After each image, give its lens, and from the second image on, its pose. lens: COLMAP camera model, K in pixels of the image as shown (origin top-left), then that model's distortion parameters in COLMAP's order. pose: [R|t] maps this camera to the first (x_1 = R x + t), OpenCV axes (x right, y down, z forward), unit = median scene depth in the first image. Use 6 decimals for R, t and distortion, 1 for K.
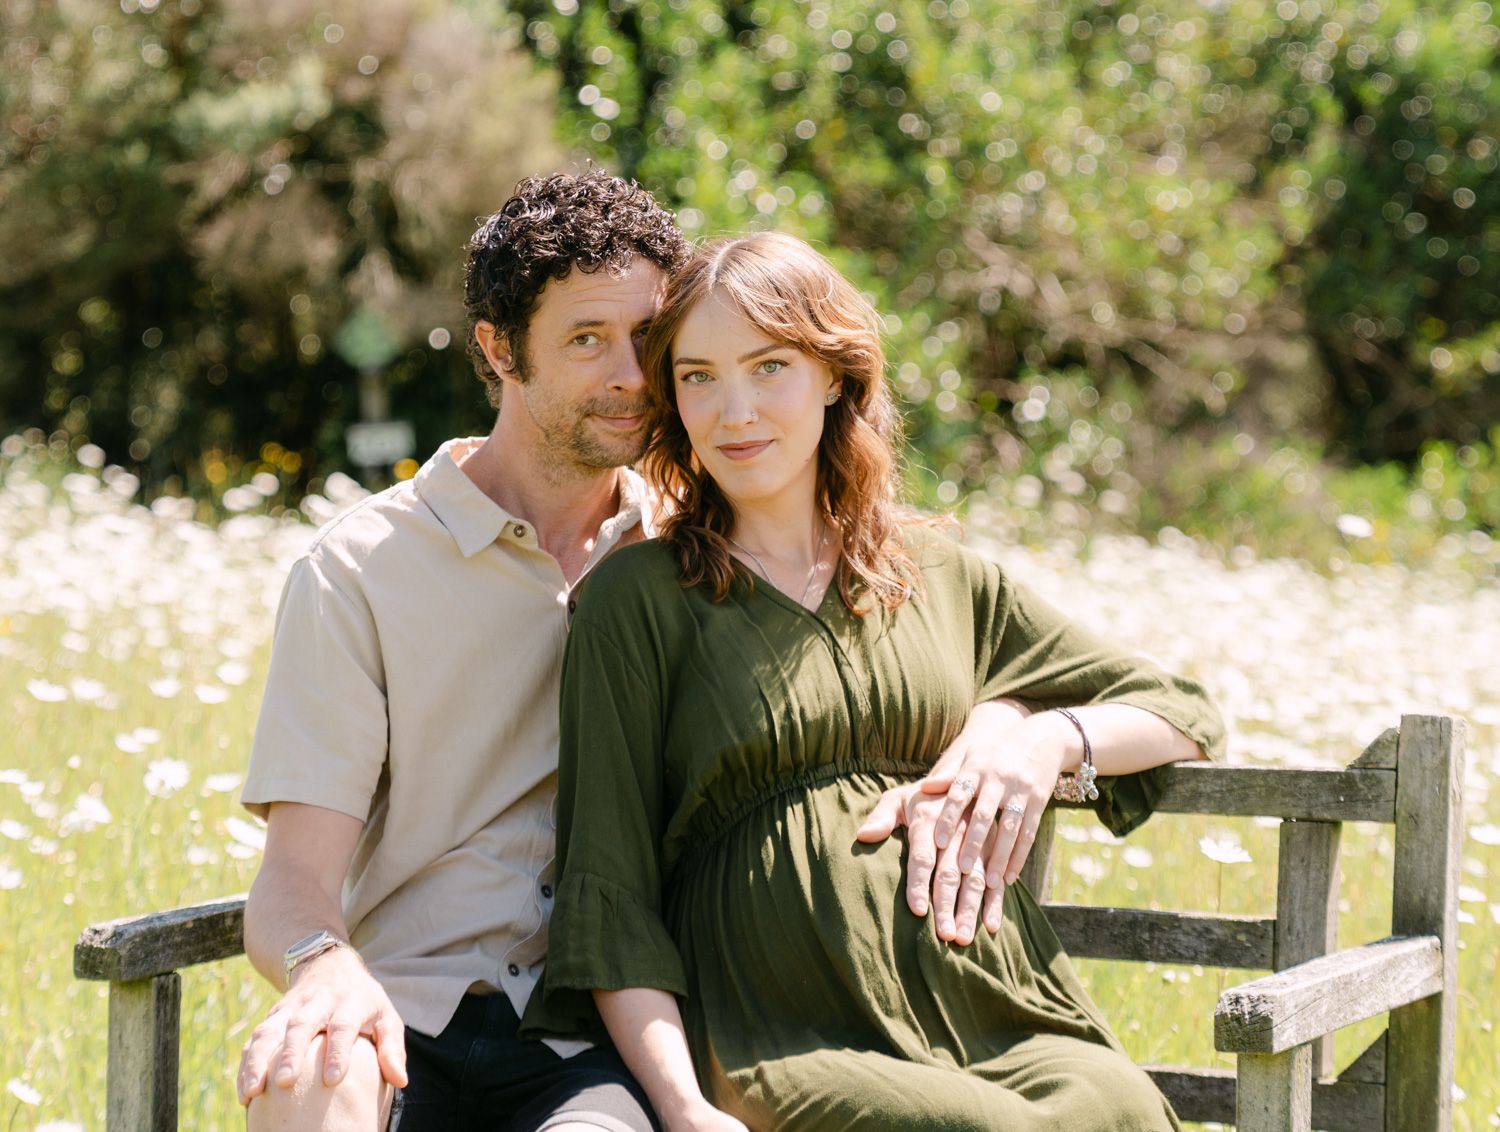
lens RADIAL K [[3115.1, 0, 750.0], [0, 3115.1, 566.0], [0, 0, 1]] dist [0.146814, -0.247029]
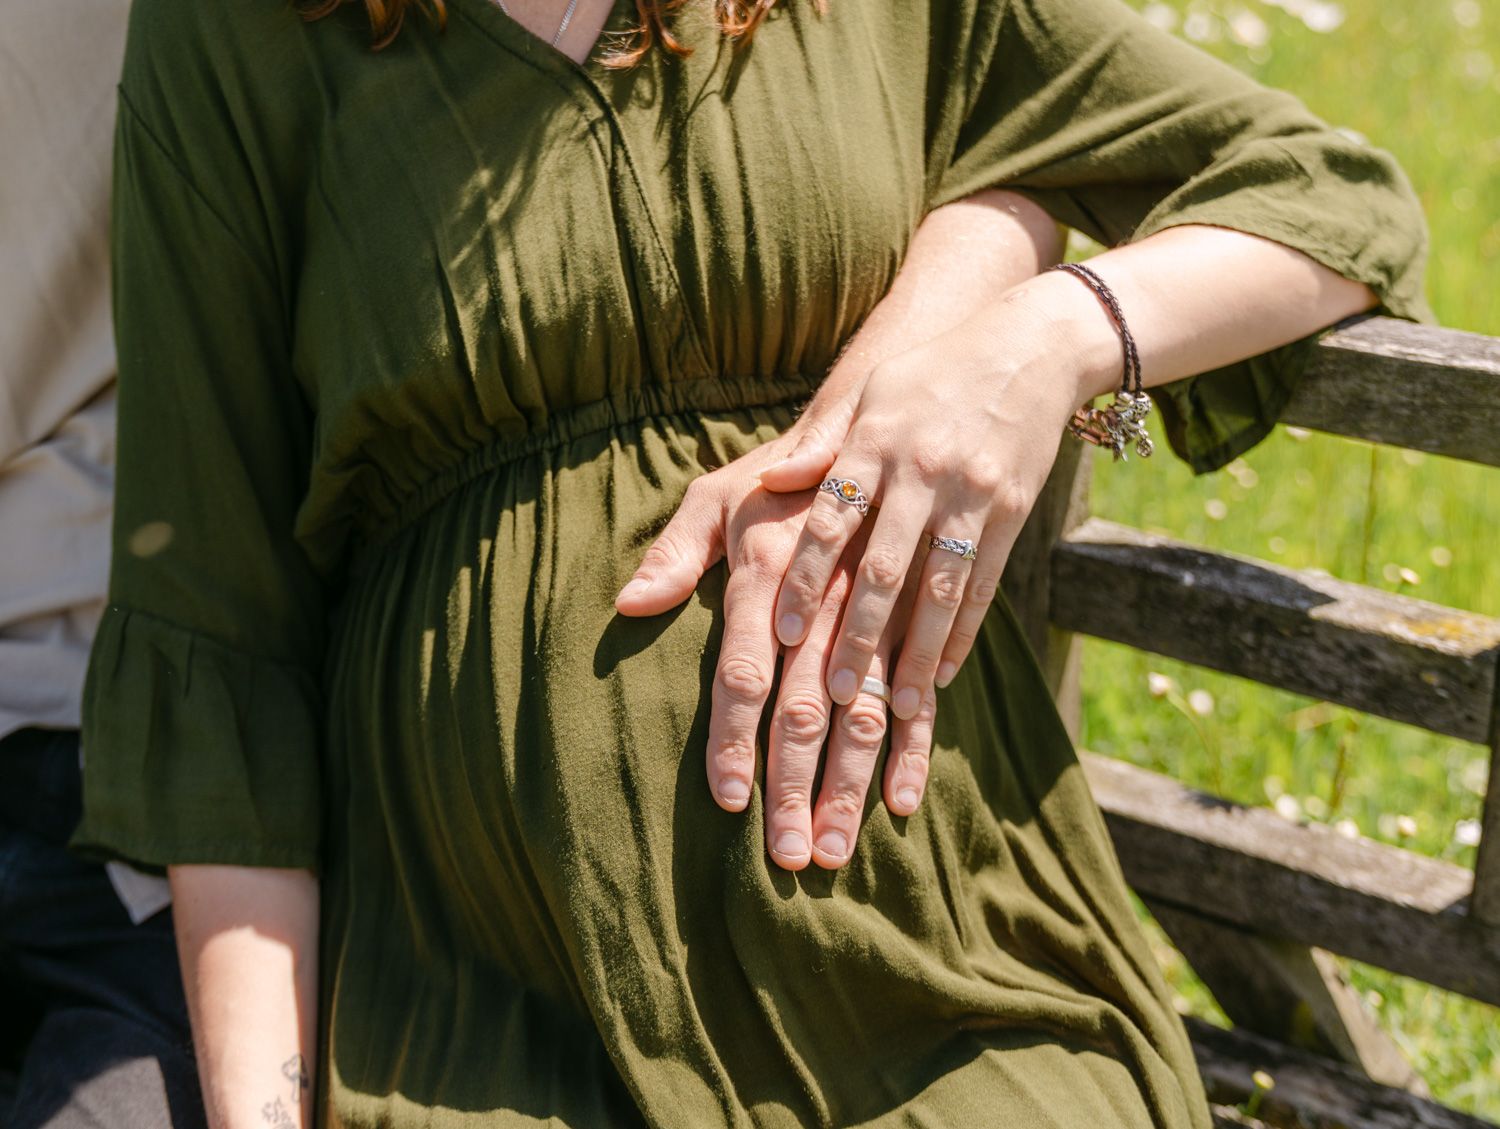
lens RADIAL K [[2016.0, 0, 803.2], [0, 2016.0, 564.8], [0, 0, 1]] dist [0.115118, -0.865612]
pose [[0.993546, -0.002600, -0.113403, 0.092873], [0.047620, 0.916935, 0.396185, -0.036936], [0.102953, -0.399028, 0.911141, 0.700951]]
